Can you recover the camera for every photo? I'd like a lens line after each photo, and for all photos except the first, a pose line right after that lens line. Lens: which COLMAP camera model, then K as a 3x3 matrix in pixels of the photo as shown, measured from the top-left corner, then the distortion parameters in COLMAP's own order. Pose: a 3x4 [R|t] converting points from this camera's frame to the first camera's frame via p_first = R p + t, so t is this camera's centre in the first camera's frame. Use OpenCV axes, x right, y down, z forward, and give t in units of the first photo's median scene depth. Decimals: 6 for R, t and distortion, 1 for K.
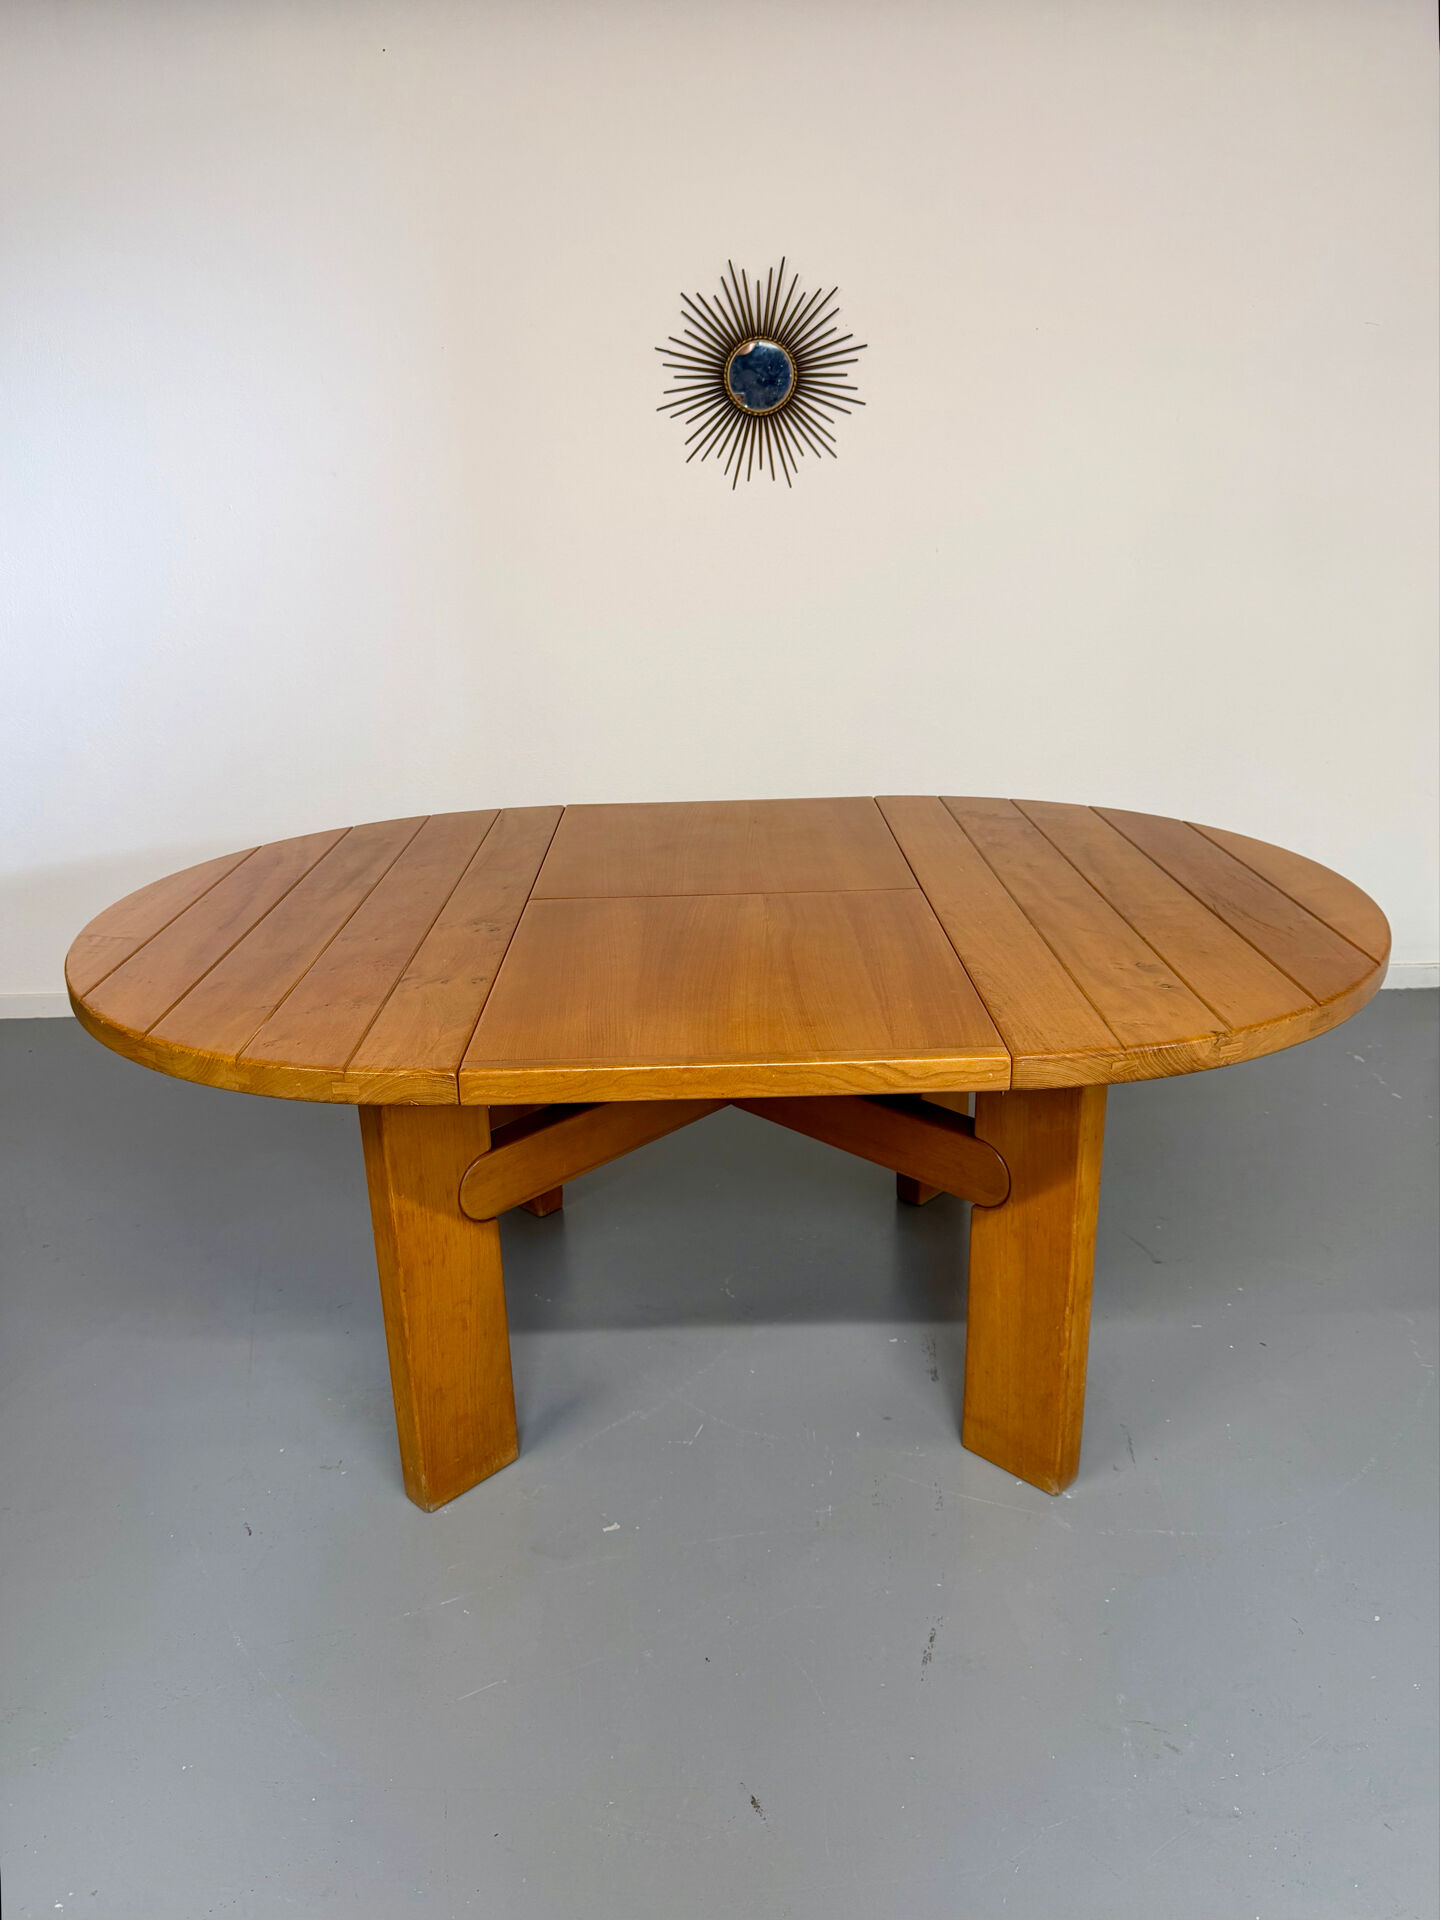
lens RADIAL K [[1374.6, 0, 708.4], [0, 1374.6, 926.7], [0, 0, 1]] dist [0.031850, -0.053040]
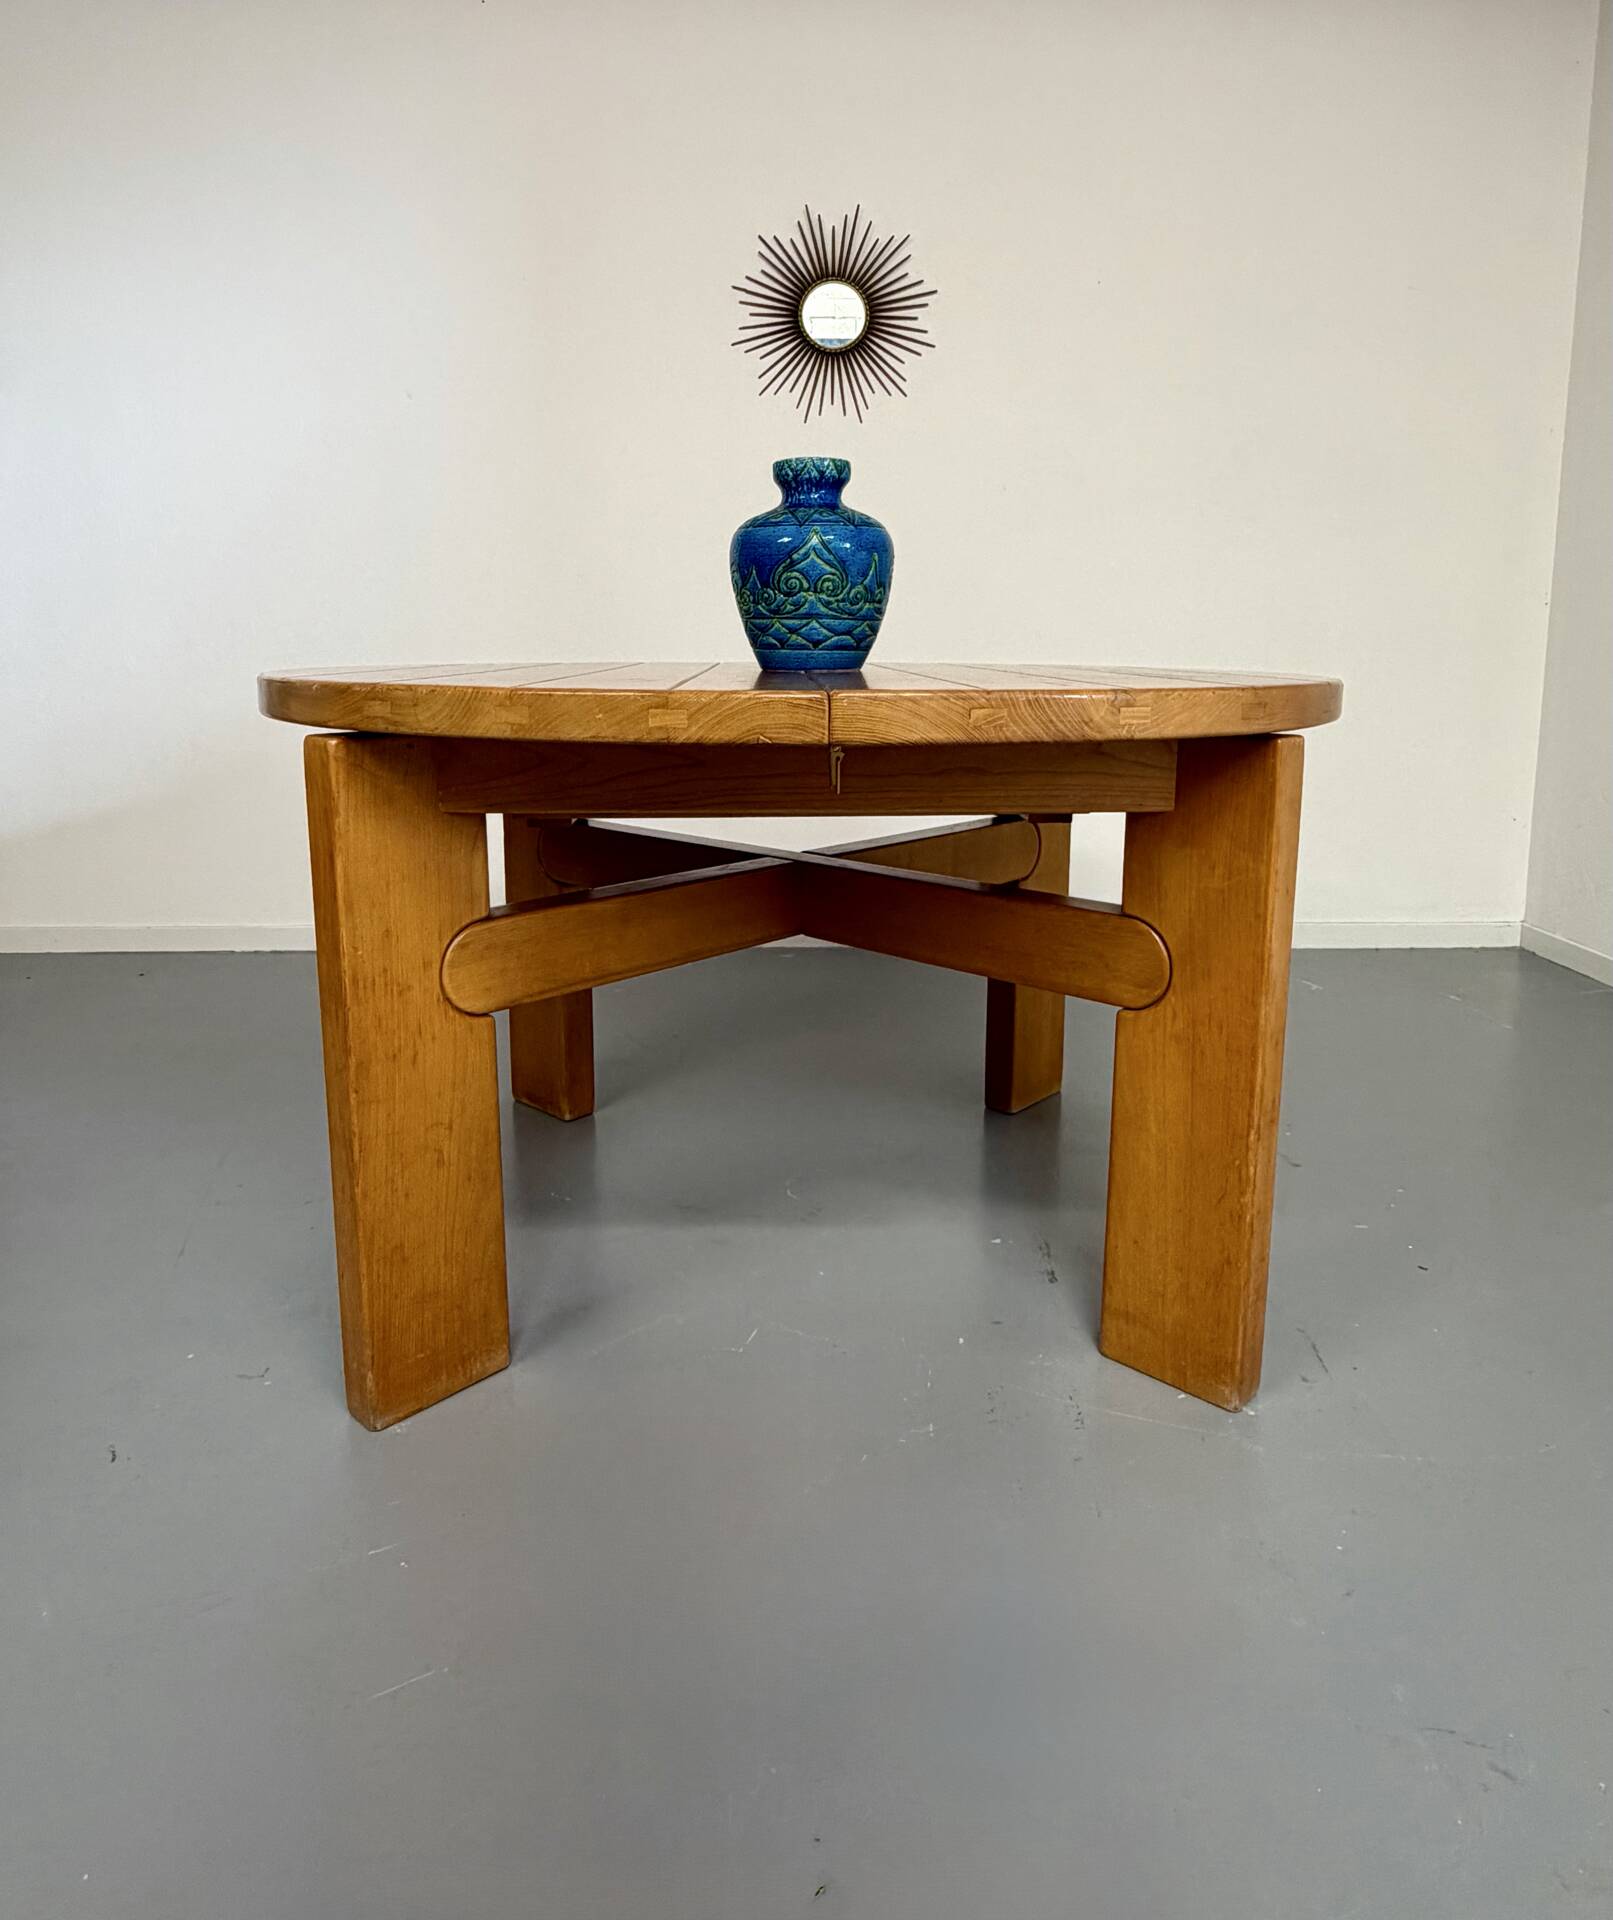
lens RADIAL K [[1214.4, 0, 811.2], [0, 1214.4, 815.6], [0, 0, 1]] dist [-0.018833, 0.017945]
pose [[0.998875, 0.025678, 0.039867, -0.008755], [-0.018266, 0.984175, -0.176253, 0.209344], [-0.043762, 0.175327, 0.983537, 0.306529]]
